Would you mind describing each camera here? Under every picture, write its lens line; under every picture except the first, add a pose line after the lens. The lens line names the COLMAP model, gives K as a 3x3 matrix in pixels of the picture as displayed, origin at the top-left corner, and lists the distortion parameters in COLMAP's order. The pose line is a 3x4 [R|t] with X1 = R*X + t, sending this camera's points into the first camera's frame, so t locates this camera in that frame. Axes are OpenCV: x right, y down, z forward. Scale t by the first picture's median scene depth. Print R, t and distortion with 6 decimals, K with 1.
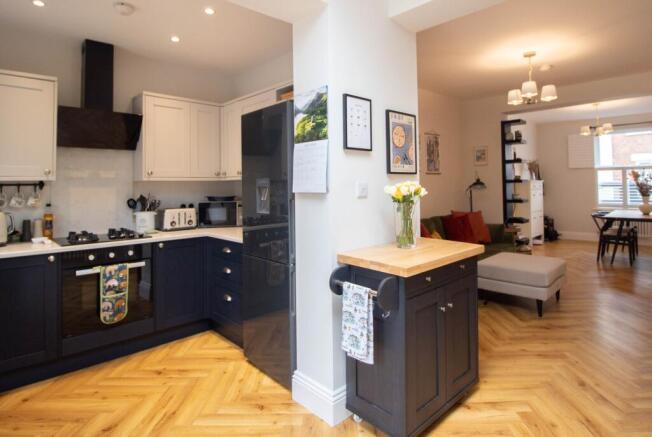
lens RADIAL K [[302.4, 0, 327.7], [0, 302.4, 210.2], [0, 0, 1]] dist [-0.003542, -0.000607]
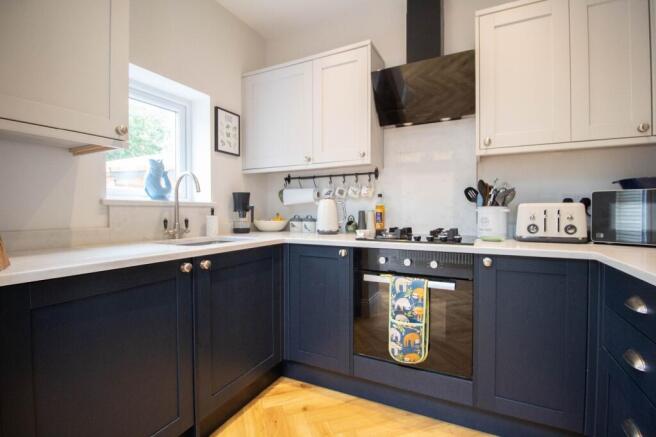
lens RADIAL K [[304.2, 0, 329.7], [0, 304.2, 210.1], [0, 0, 1]] dist [-0.003542, -0.000607]
pose [[0.308816, 0.003992, -0.951113, -0.113572], [-0.049771, 0.998689, -0.011968, 0.046768], [0.949819, 0.051034, 0.308610, 0.601167]]
